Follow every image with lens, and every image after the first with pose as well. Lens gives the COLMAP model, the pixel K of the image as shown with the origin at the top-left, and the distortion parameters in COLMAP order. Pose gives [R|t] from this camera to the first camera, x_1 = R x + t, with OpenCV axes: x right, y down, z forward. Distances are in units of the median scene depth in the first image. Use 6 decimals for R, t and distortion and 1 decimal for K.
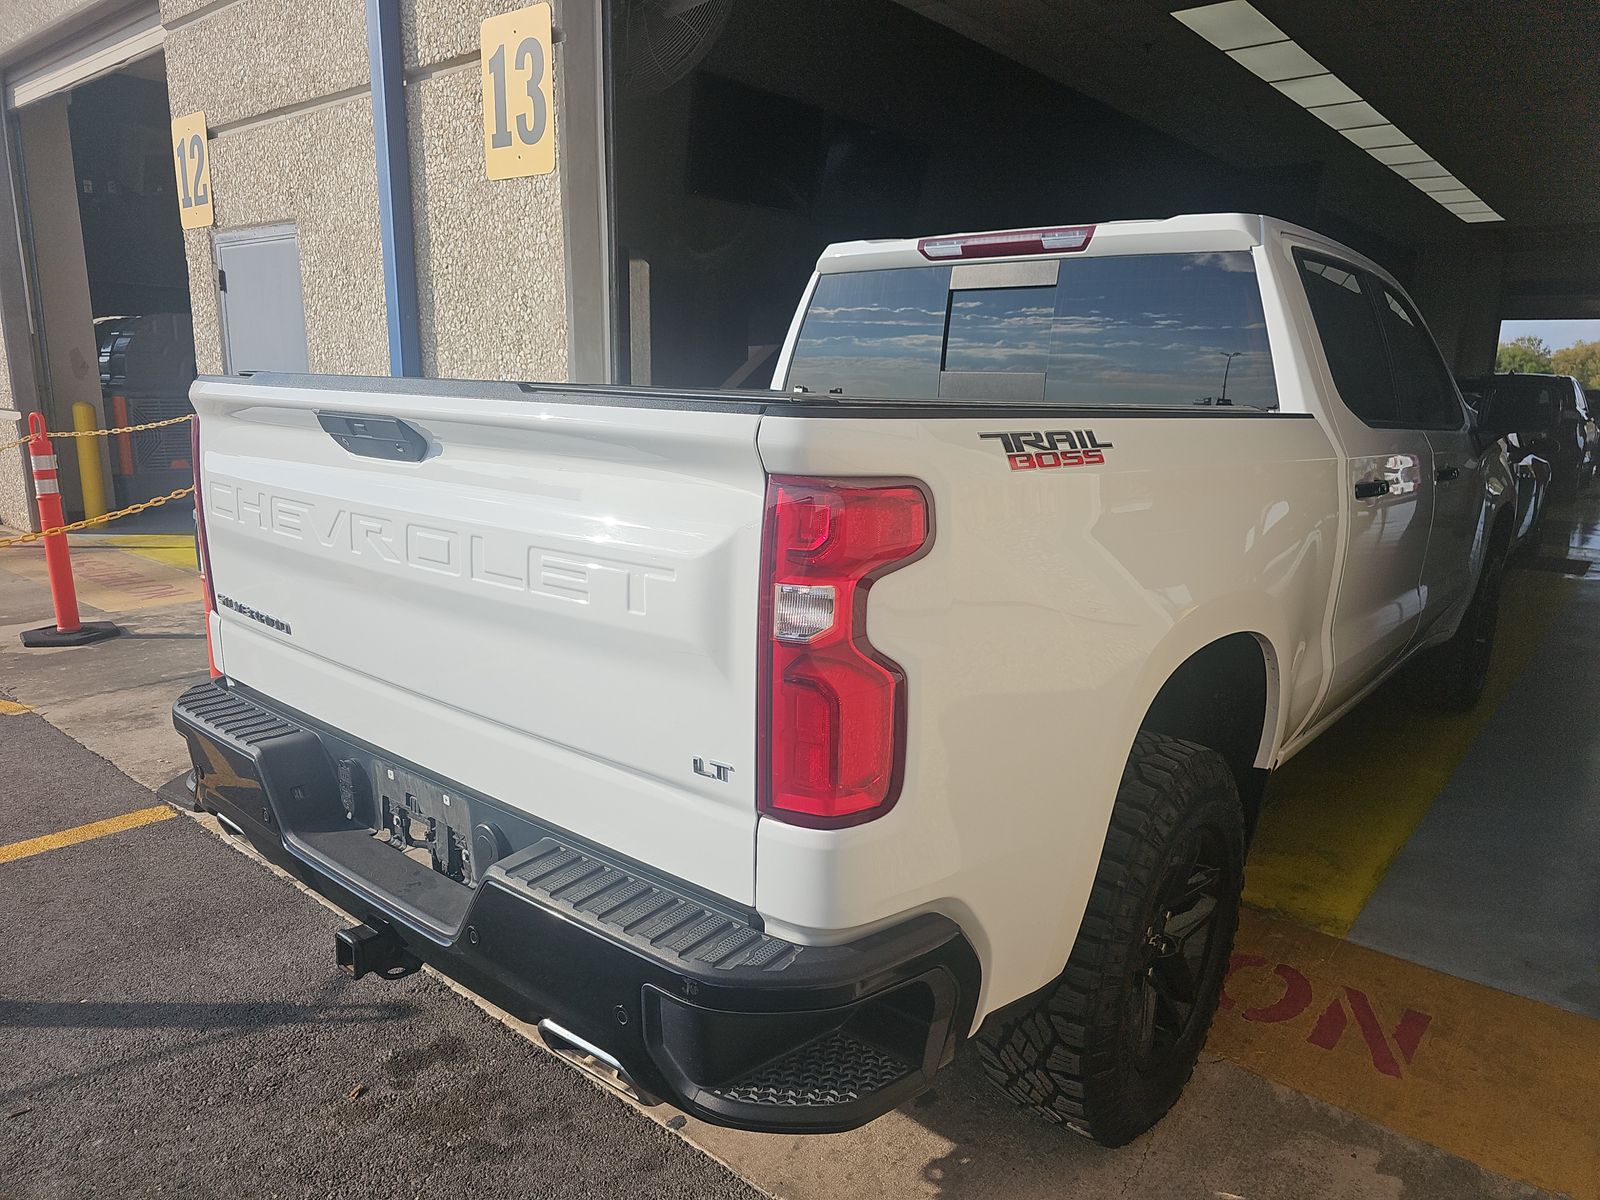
lens RADIAL K [[1070.3, 0, 792.0], [0, 1070.3, 629.5], [0, 0, 1]] dist [0.037088, -0.018798]
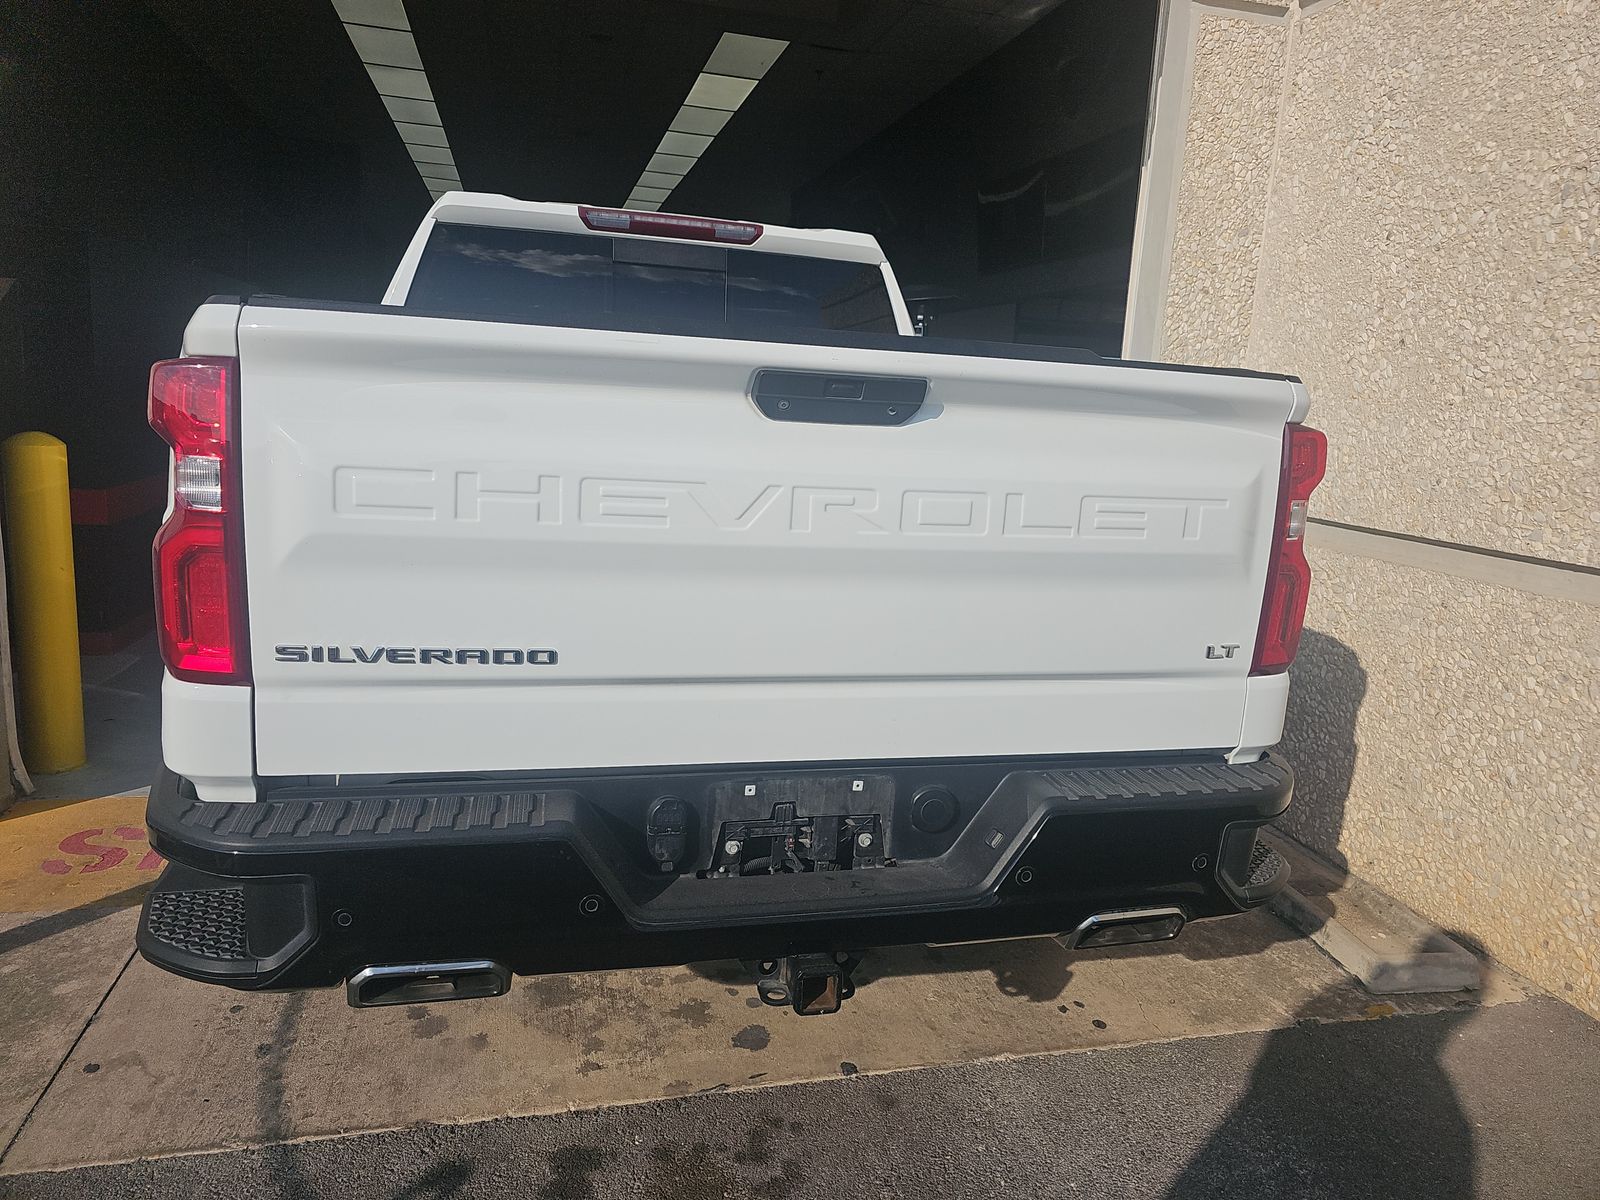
lens RADIAL K [[1070.3, 0, 809.0], [0, 1070.3, 591.5], [0, 0, 1]] dist [0.037088, -0.018798]
pose [[0.585402, -0.137280, 0.799036, -0.915857], [0.144289, 0.987467, 0.063943, -0.064235], [-0.797801, 0.077860, 0.597873, 0.394184]]
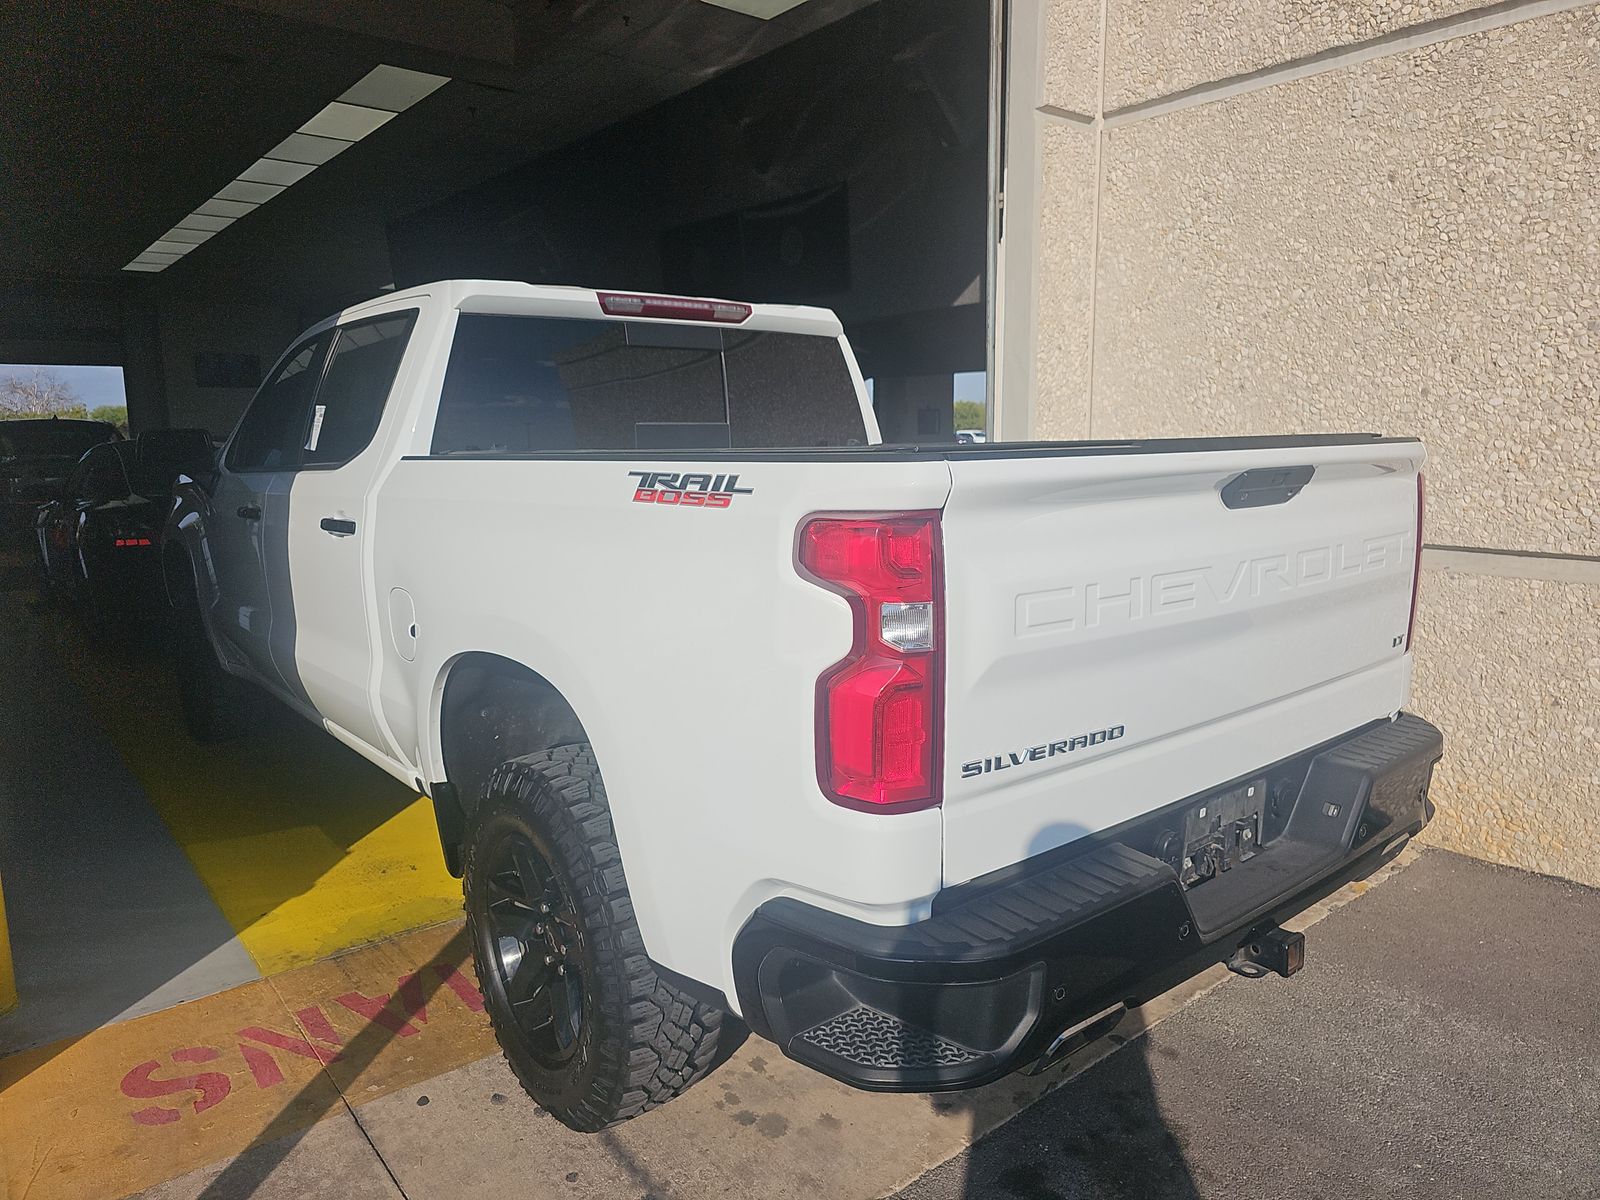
lens RADIAL K [[1070.3, 0, 813.1], [0, 1070.3, 611.0], [0, 0, 1]] dist [0.037088, -0.018798]
pose [[0.180316, -0.192342, 0.964619, -1.282619], [0.240938, 0.959454, 0.146274, -0.270377], [-0.953643, 0.206038, 0.219347, 0.992526]]
